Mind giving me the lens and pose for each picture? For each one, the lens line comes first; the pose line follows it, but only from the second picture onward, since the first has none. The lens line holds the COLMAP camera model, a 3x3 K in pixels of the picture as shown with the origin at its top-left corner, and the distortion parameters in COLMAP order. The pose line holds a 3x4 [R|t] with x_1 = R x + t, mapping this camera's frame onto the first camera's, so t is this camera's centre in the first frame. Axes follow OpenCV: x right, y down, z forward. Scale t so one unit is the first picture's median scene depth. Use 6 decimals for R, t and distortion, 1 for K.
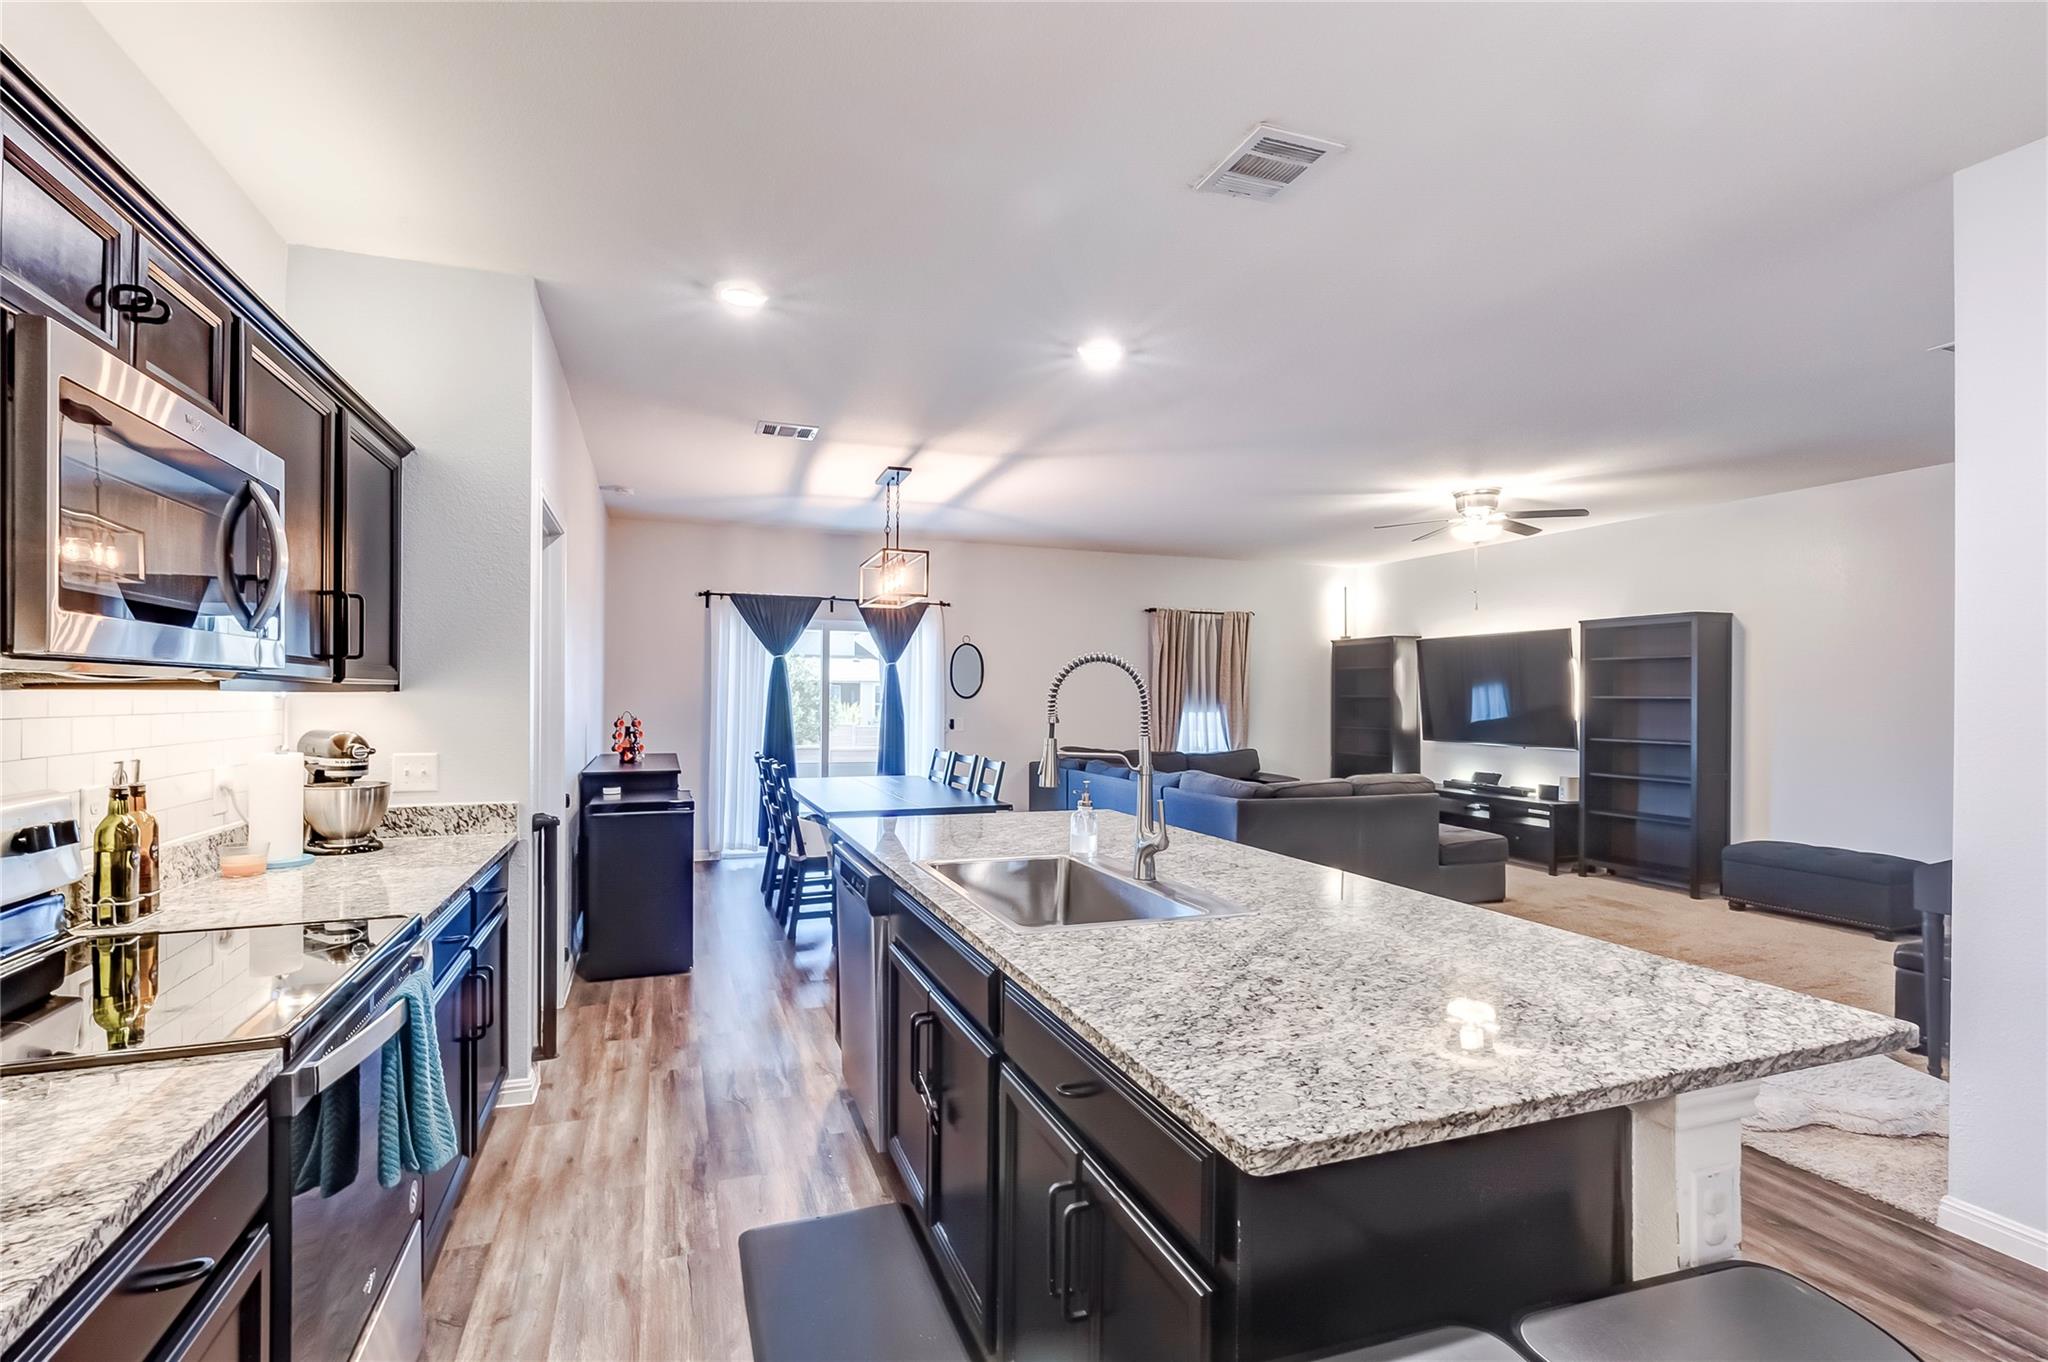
lens RADIAL K [[944.9, 0, 1029.8], [0, 944.9, 696.4], [0, 0, 1]] dist [0.001690, -0.000833]
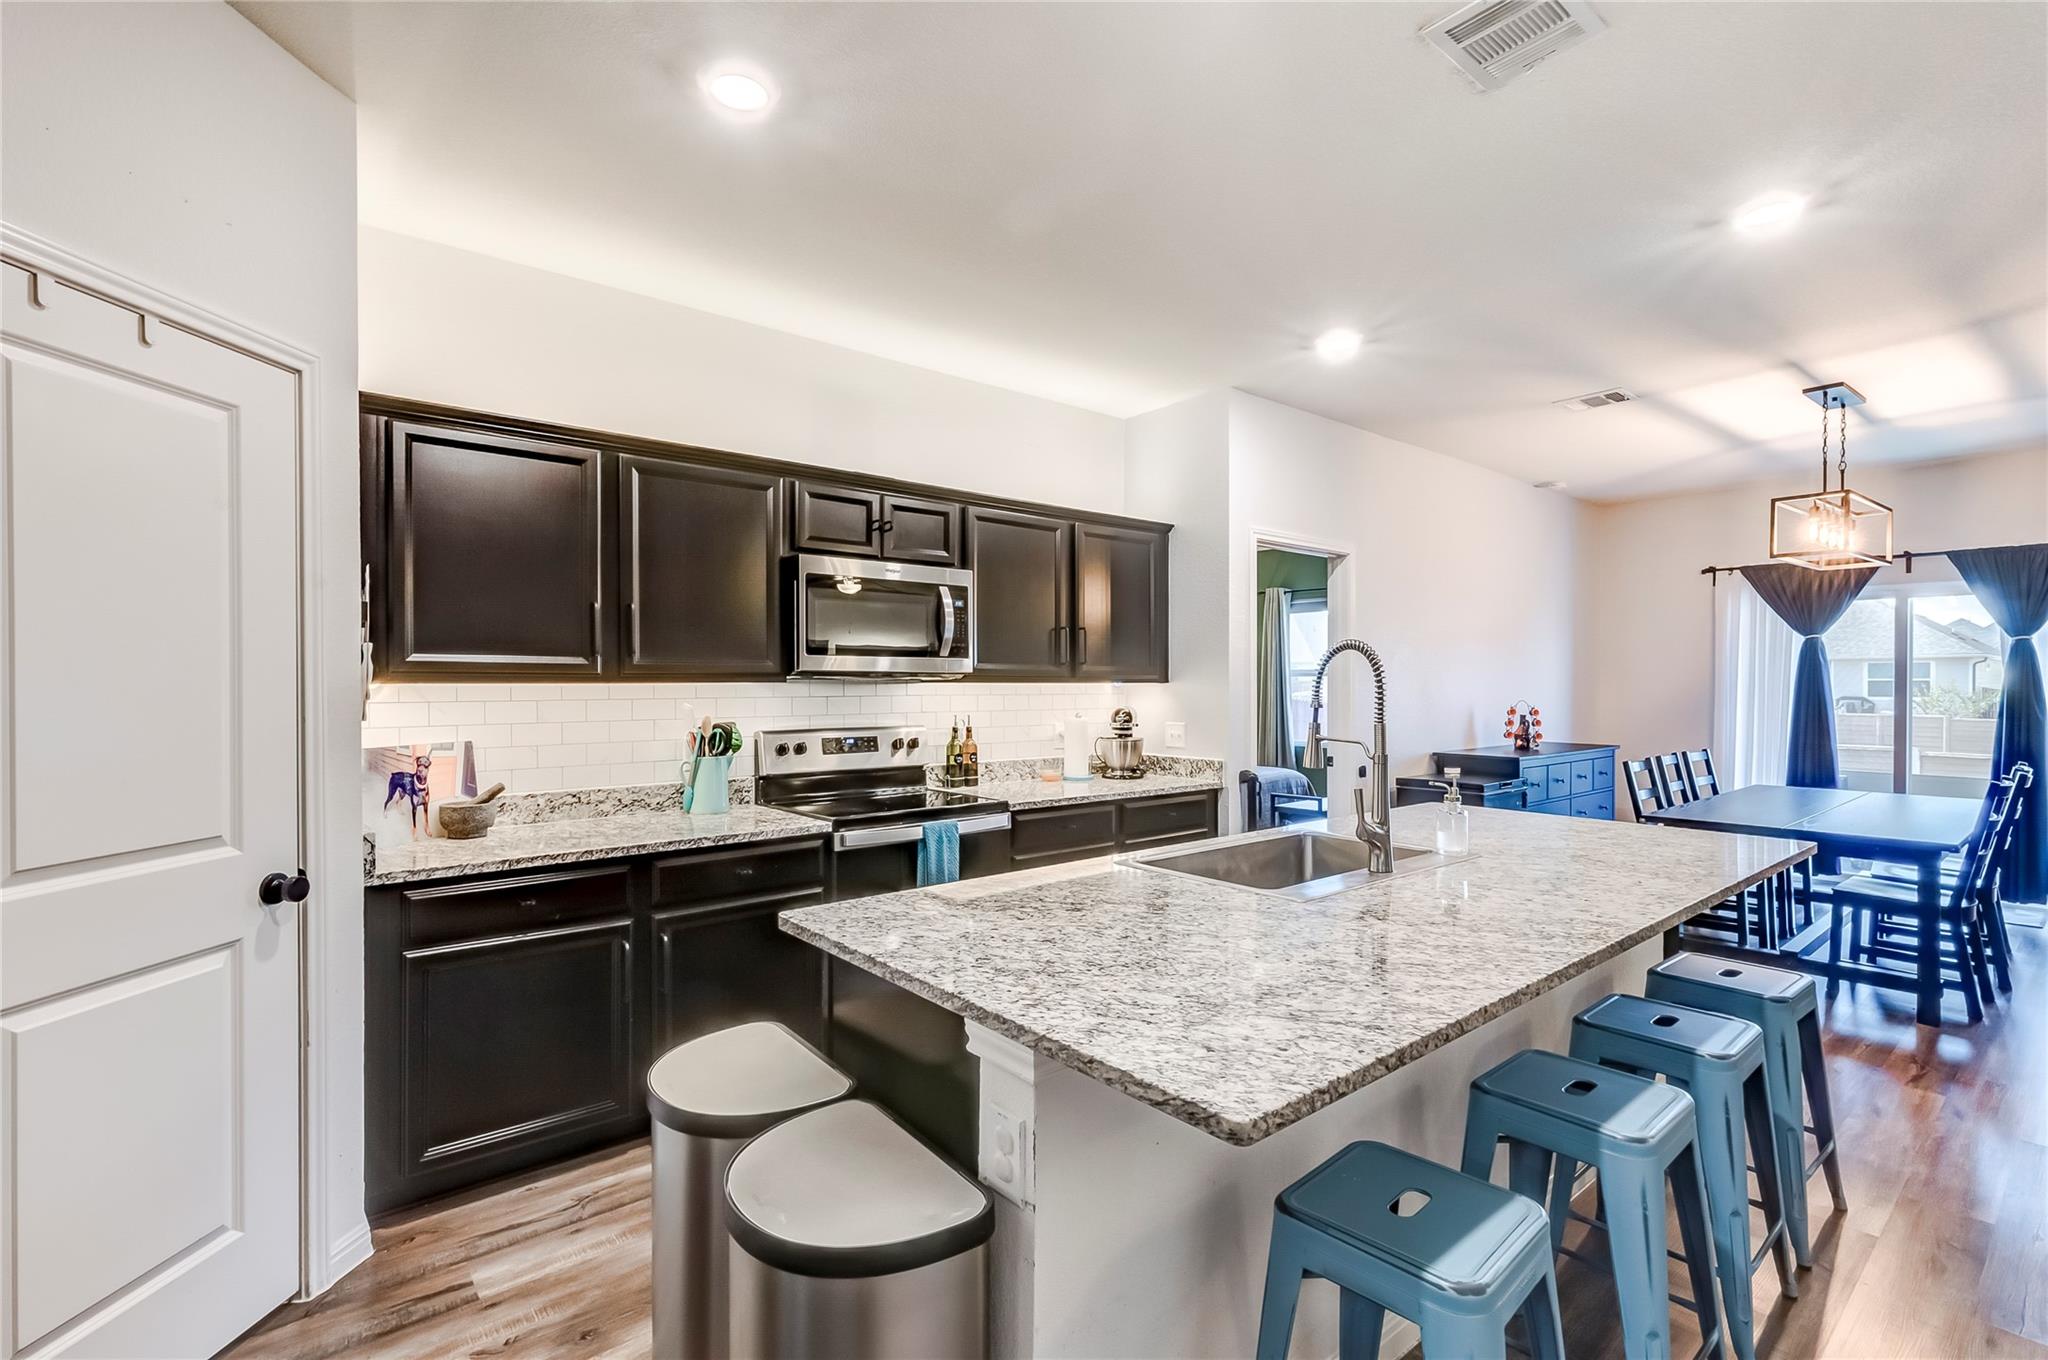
lens RADIAL K [[944.9, 0, 1034.4], [0, 944.9, 681.5], [0, 0, 1]] dist [0.001690, -0.000833]
pose [[0.321718, -0.009390, -0.946789, 0.920940], [0.002240, 0.999956, -0.009157, 0.008257], [0.946833, 0.000825, 0.321725, 0.356277]]
